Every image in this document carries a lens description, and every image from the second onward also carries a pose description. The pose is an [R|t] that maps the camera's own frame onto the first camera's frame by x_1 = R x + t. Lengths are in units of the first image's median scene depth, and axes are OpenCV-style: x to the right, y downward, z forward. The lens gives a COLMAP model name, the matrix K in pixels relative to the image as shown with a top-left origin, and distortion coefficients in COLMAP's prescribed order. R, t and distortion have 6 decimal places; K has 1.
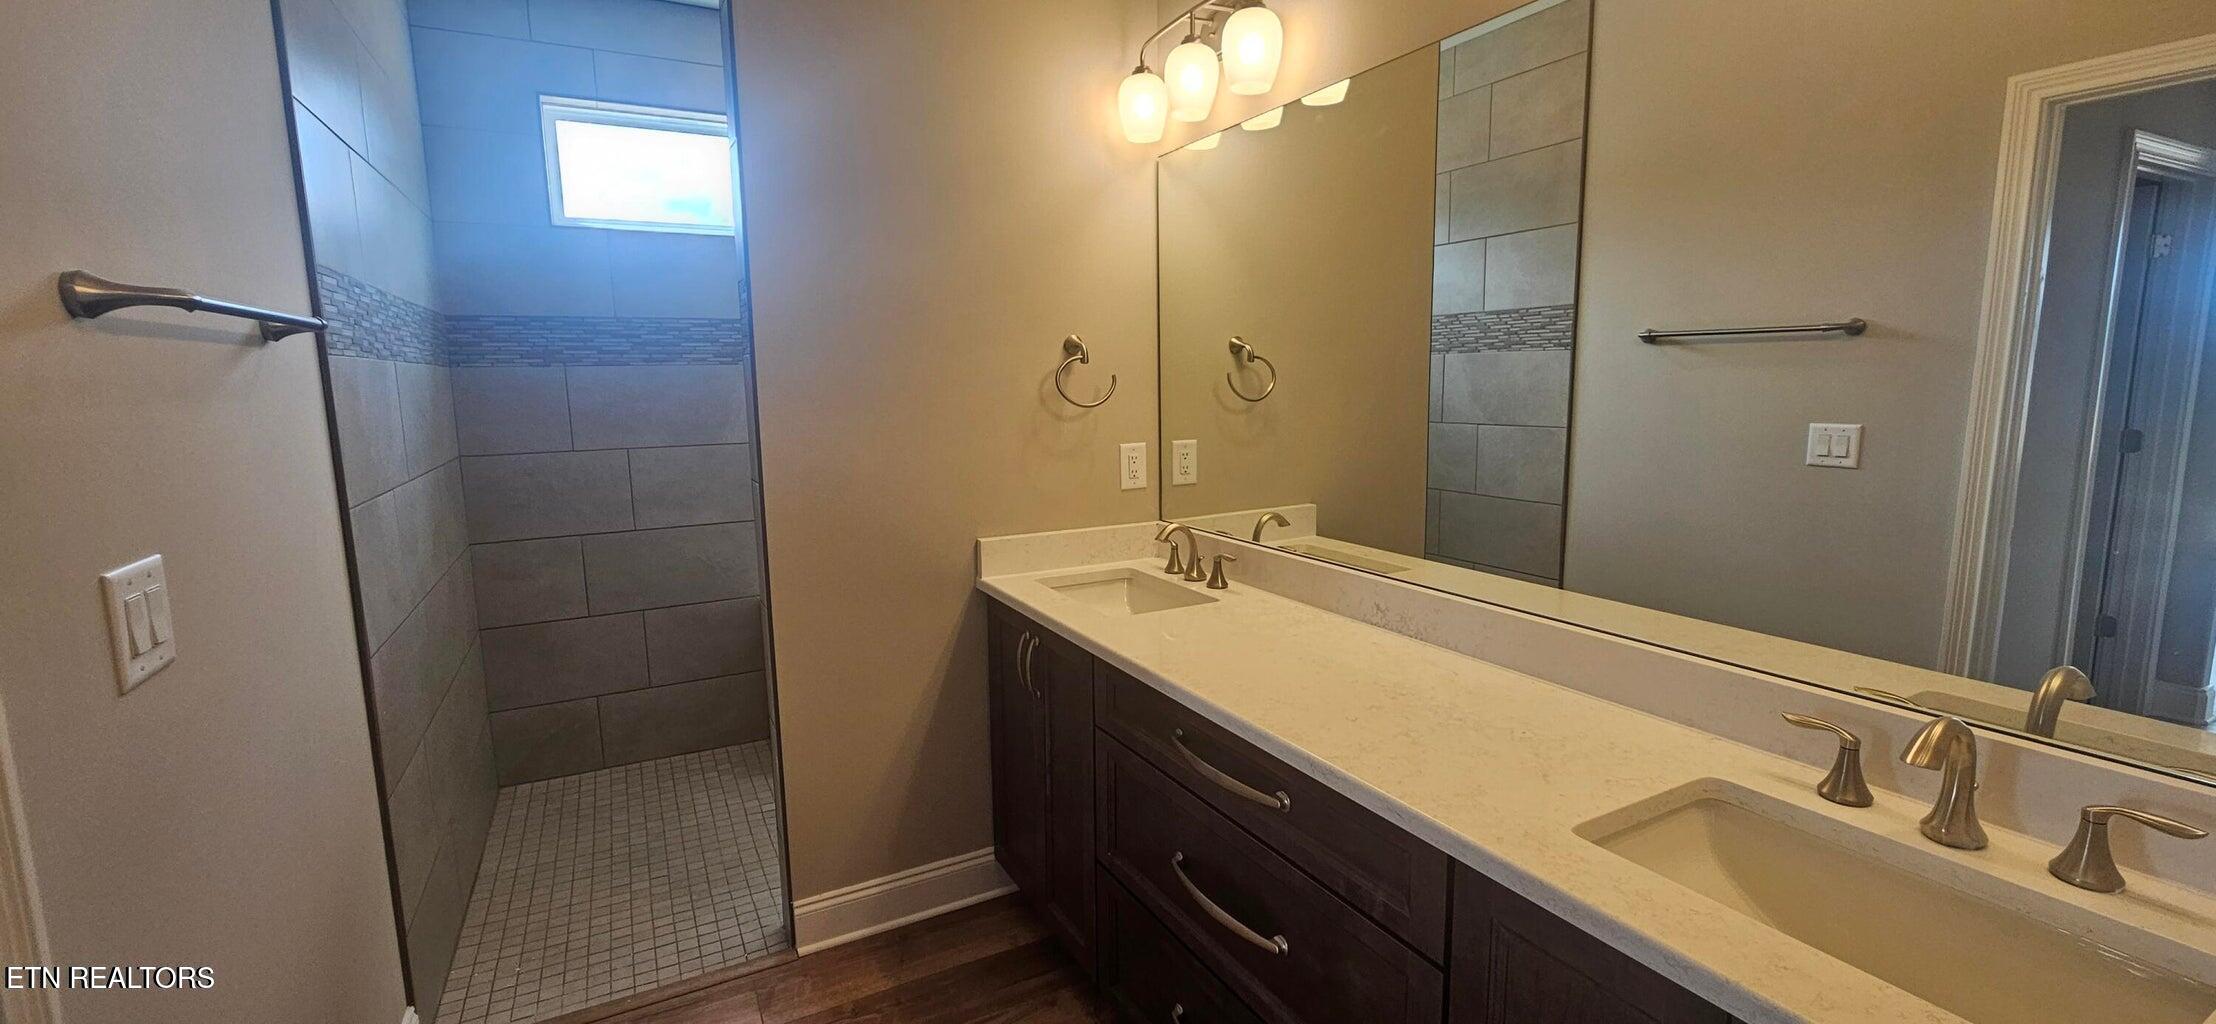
lens RADIAL K [[909.1, 0, 1108.7], [0, 909.1, 498.7], [0, 0, 1]] dist [-0.000096, -0.000139]
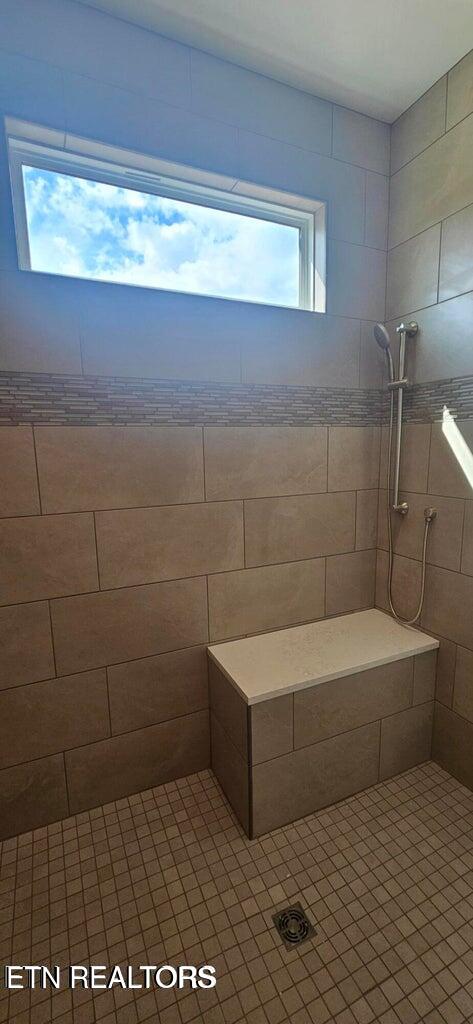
lens RADIAL K [[420.1, 0, 235.7], [0, 420.1, 514.3], [0, 0, 1]] dist [-0.000096, -0.000139]
pose [[0.997542, 0.008990, -0.069488, -0.348927], [-0.007475, 0.999729, 0.022041, -0.063211], [0.069667, -0.021467, 0.997339, 0.563910]]
